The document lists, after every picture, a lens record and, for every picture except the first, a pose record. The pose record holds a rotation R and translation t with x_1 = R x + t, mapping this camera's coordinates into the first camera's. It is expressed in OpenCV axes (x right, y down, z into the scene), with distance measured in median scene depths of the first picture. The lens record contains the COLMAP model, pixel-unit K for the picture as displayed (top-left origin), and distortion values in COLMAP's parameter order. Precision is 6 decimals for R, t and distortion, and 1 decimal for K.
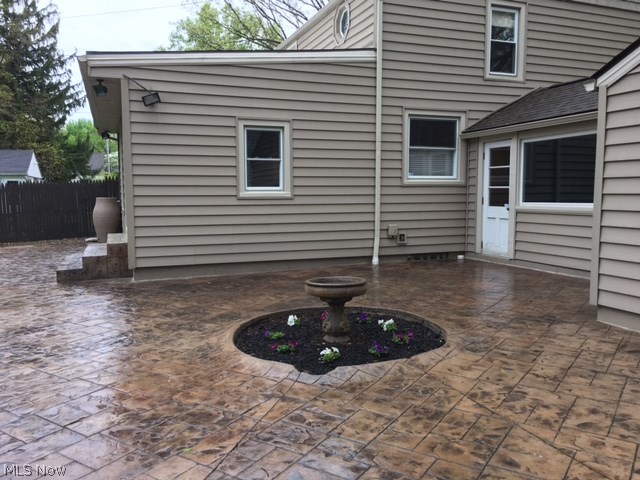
lens RADIAL K [[547.2, 0, 321.3], [0, 547.2, 239.1], [0, 0, 1]] dist [0.081523, -0.080912]
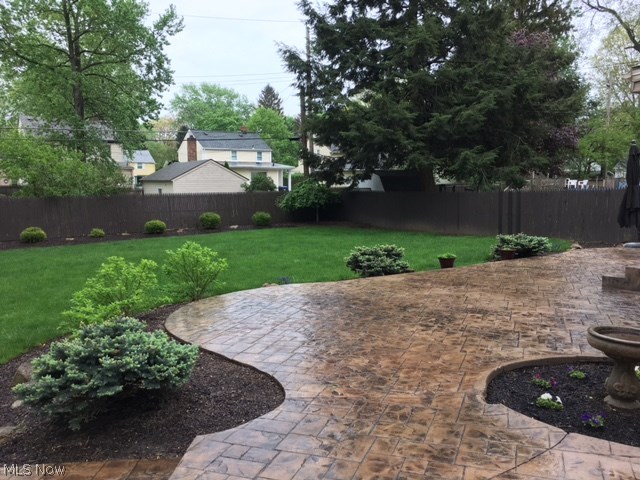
lens RADIAL K [[547.2, 0, 320.2], [0, 547.2, 240.0], [0, 0, 1]] dist [0.081523, -0.080912]
pose [[0.218392, 0.105265, -0.970167, 1.125253], [-0.079913, 0.992755, 0.089726, -0.163352], [0.972584, 0.057934, 0.225222, 0.522381]]
